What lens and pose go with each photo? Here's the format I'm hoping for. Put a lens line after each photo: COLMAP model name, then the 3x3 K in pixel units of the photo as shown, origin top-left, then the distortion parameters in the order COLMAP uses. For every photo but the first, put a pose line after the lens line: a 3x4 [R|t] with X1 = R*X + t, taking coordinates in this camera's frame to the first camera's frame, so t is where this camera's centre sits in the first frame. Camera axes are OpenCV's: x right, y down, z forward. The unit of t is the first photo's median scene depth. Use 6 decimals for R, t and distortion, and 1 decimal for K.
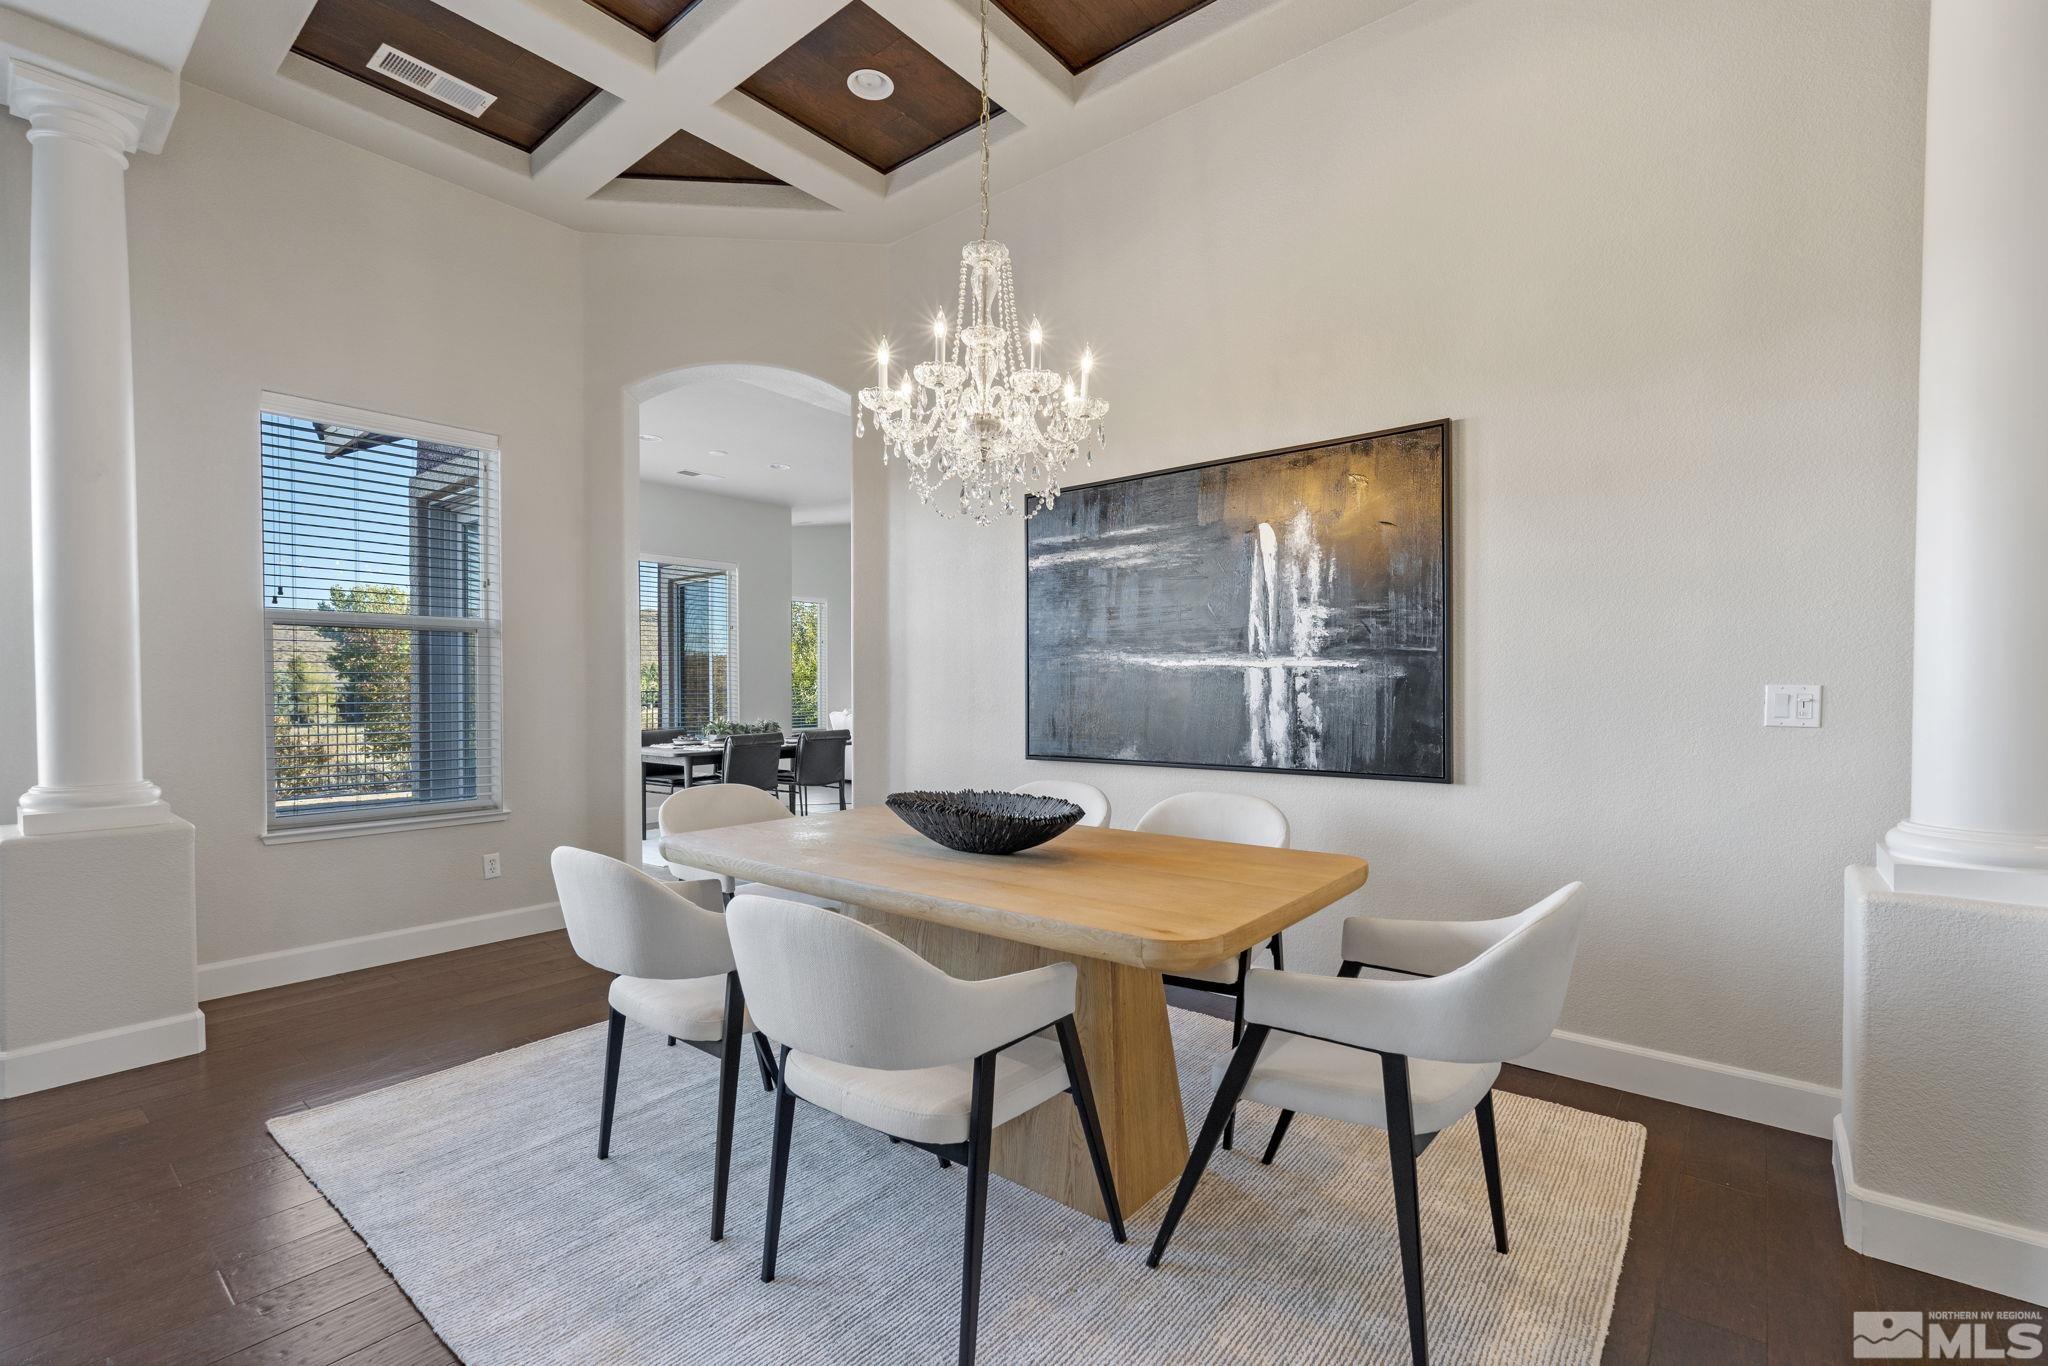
lens RADIAL K [[890.8, 0, 1032.5], [0, 890.8, 693.7], [0, 0, 1]] dist [-0.006516, 0.000716]
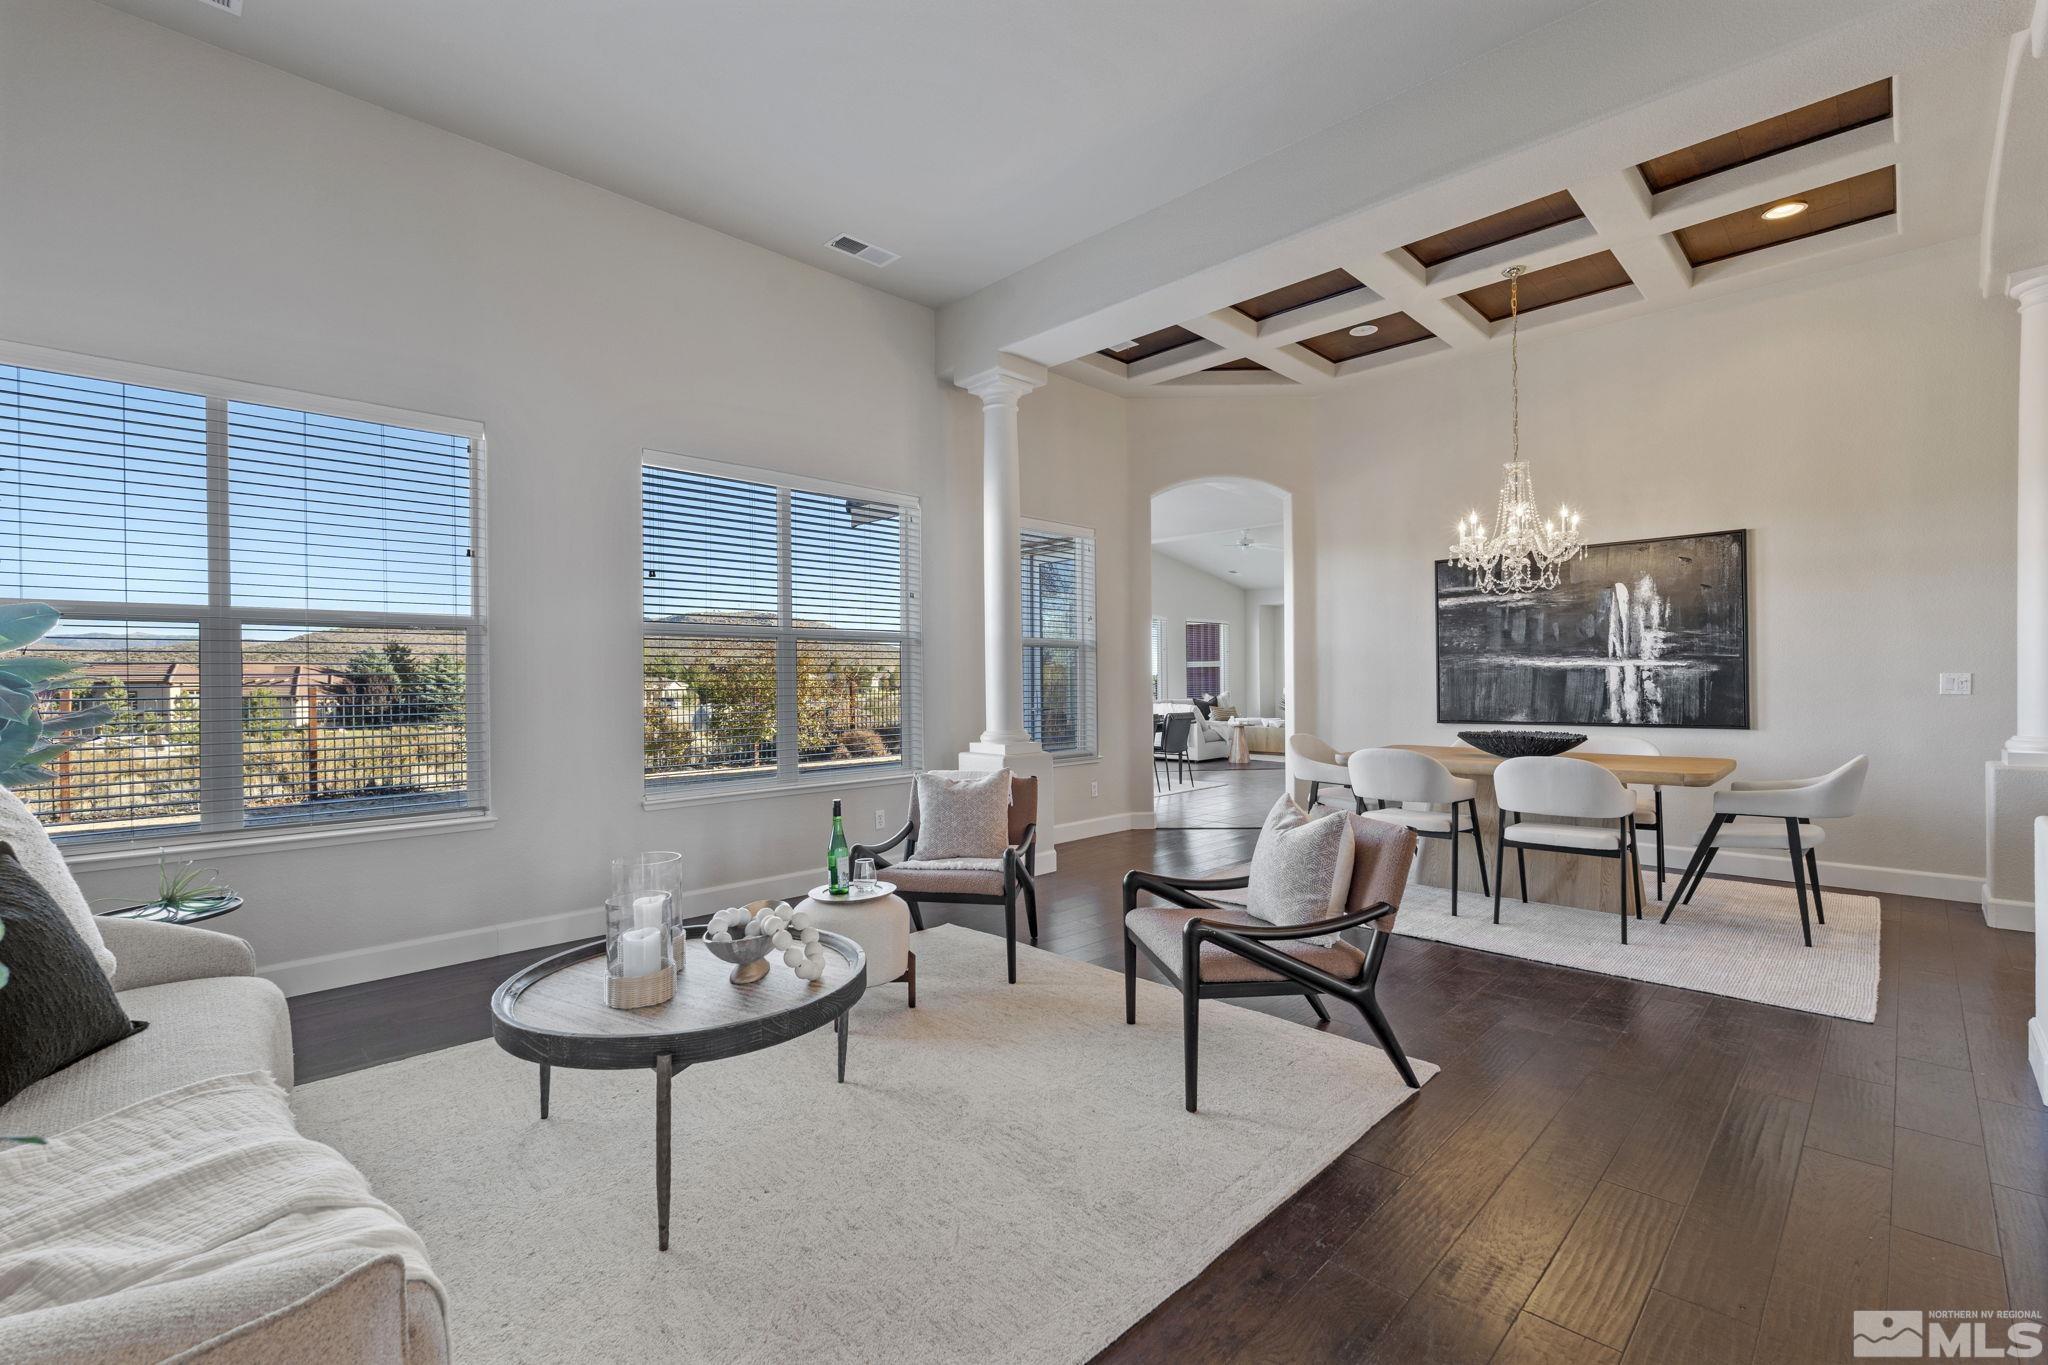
lens RADIAL K [[890.8, 0, 1018.5], [0, 890.8, 682.3], [0, 0, 1]] dist [-0.006516, 0.000716]
pose [[0.995530, -0.007700, -0.094136, -0.756615], [0.006856, 0.999933, -0.009284, 0.010612], [0.094201, 0.008597, 0.995516, -0.847909]]
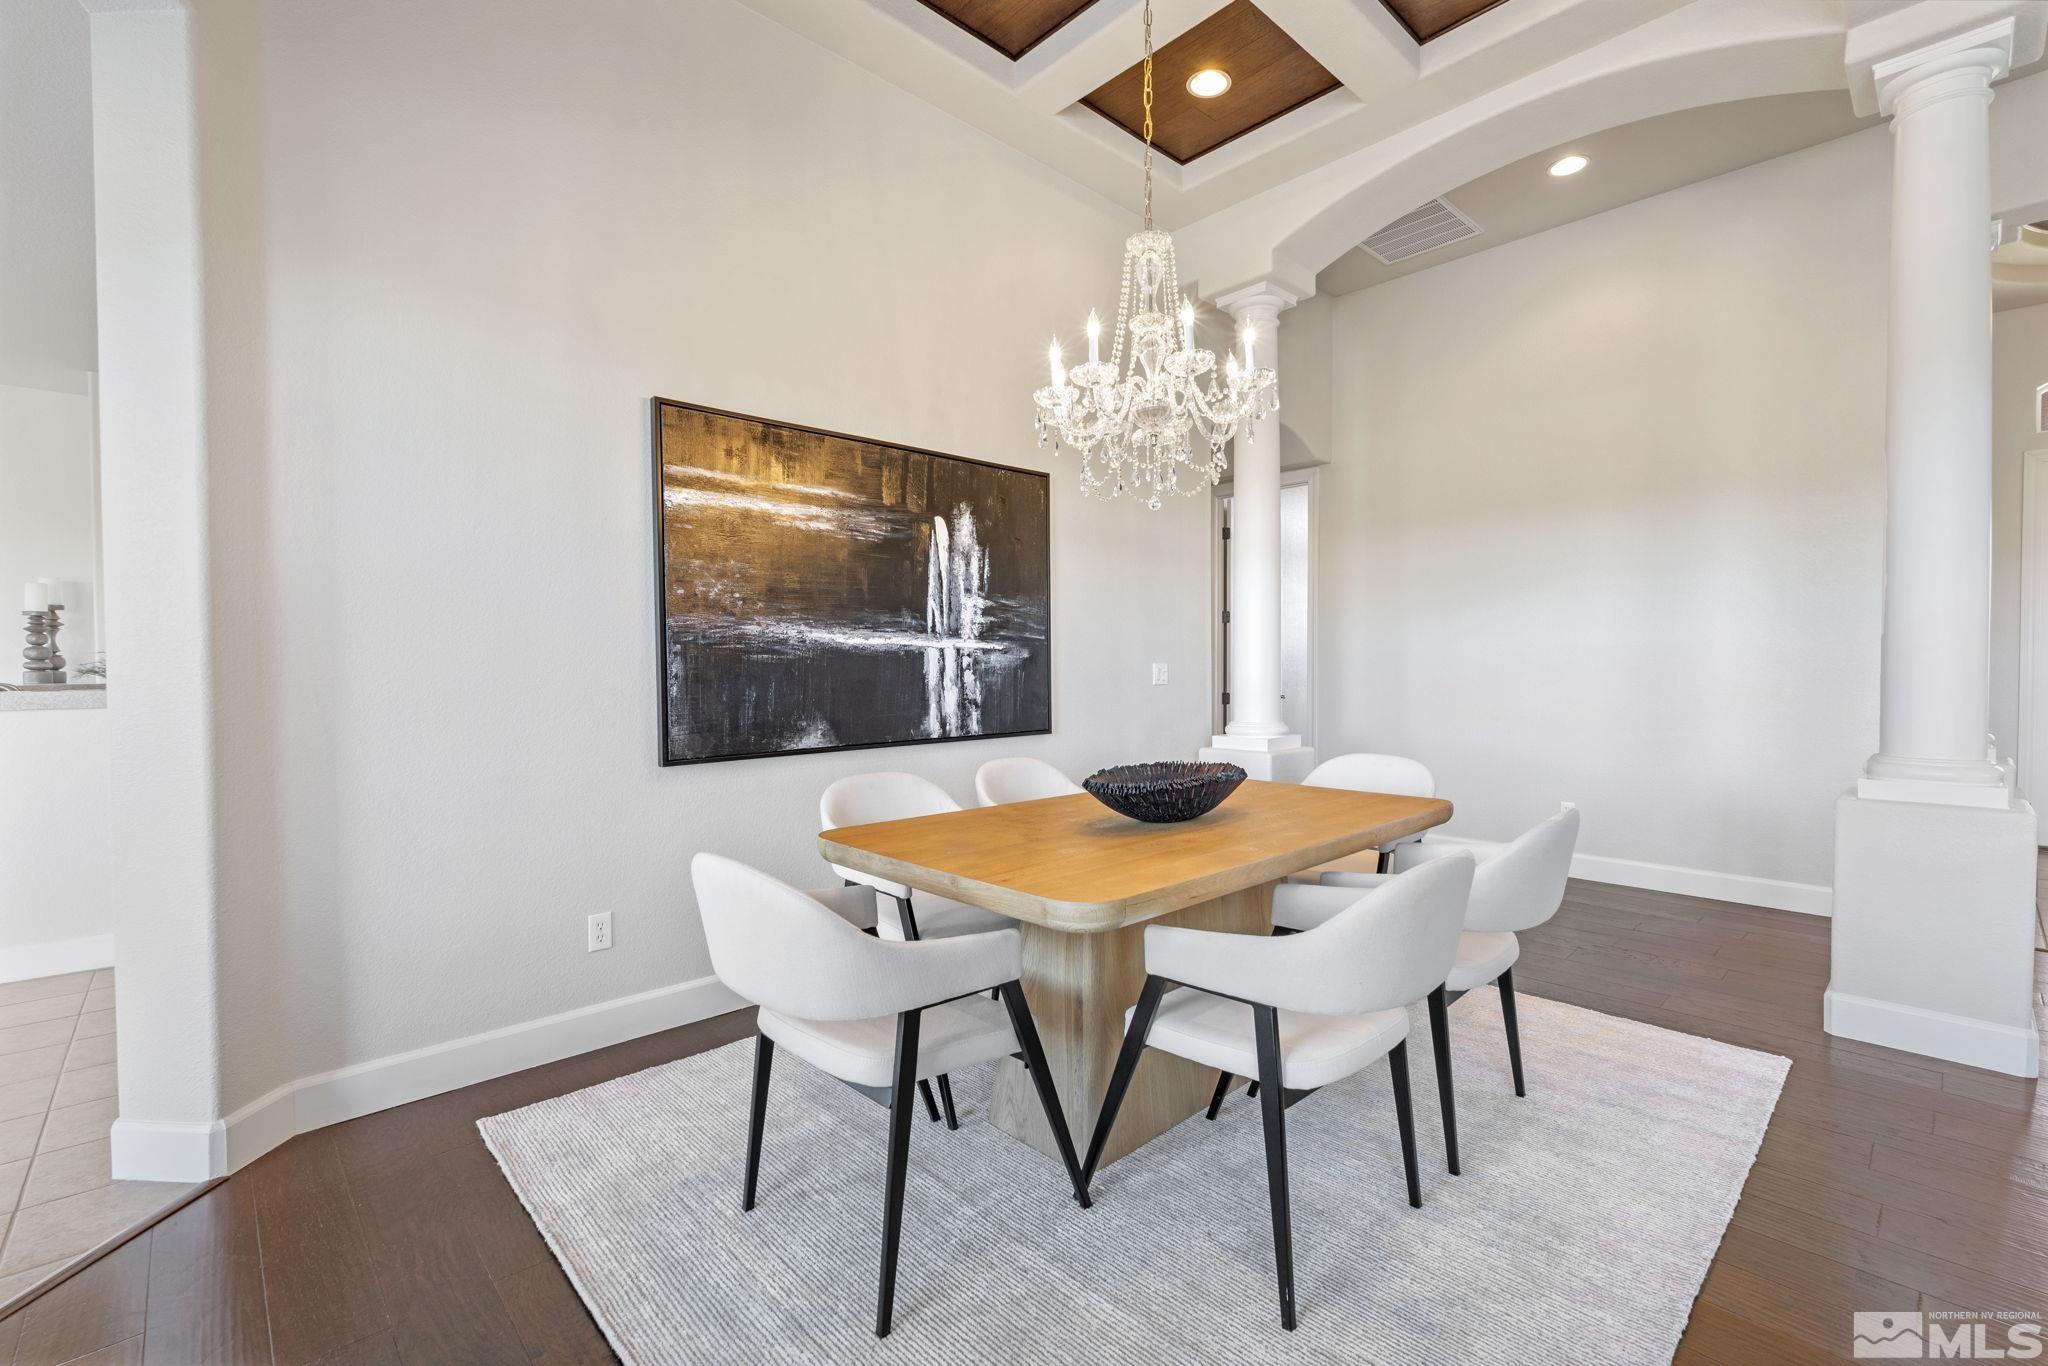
lens RADIAL K [[890.8, 0, 1023.5], [0, 890.8, 673.2], [0, 0, 1]] dist [-0.006516, 0.000716]
pose [[0.151898, -0.006011, 0.988378, -0.829061], [0.013293, 0.999903, 0.004038, -0.000818], [-0.988307, 0.012525, 0.151963, 0.740923]]
